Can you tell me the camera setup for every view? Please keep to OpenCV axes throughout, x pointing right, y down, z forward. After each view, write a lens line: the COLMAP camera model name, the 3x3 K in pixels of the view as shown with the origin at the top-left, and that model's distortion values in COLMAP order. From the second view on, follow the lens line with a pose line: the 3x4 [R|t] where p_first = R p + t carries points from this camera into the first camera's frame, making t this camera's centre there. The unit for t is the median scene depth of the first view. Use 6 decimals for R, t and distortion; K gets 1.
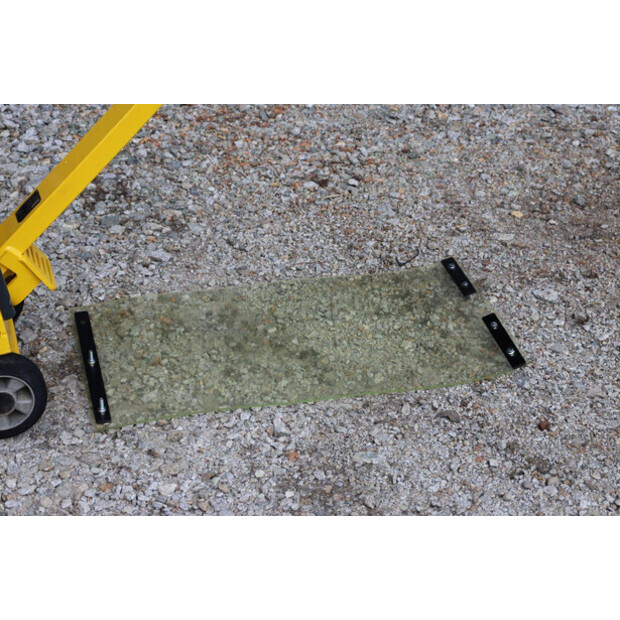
lens RADIAL K [[1438.8, 0, 310.4], [0, 1438.8, 314.2], [0, 0, 1]] dist [0.404051, 0.000000]
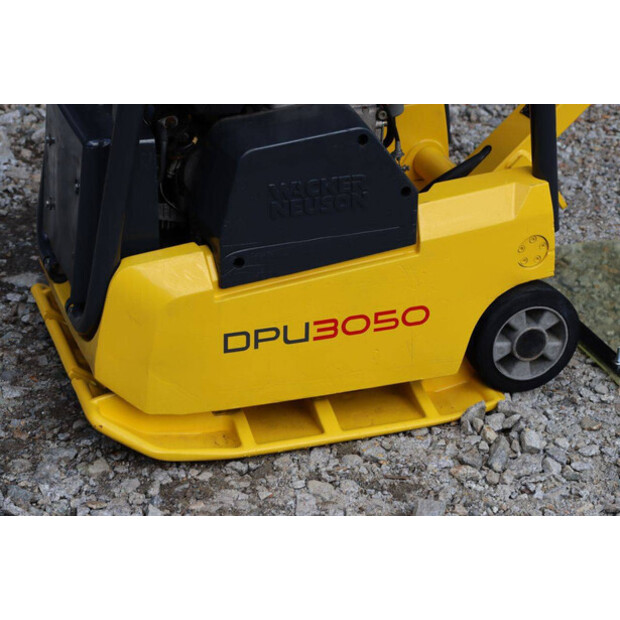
lens RADIAL K [[1438.8, 0, 309.6], [0, 1438.8, 310.8], [0, 0, 1]] dist [0.404051, 0.000000]
pose [[0.996912, -0.001090, 0.078522, -0.324833], [0.006584, 0.997544, -0.069739, 0.080567], [-0.078253, 0.070041, 0.994470, 0.194159]]
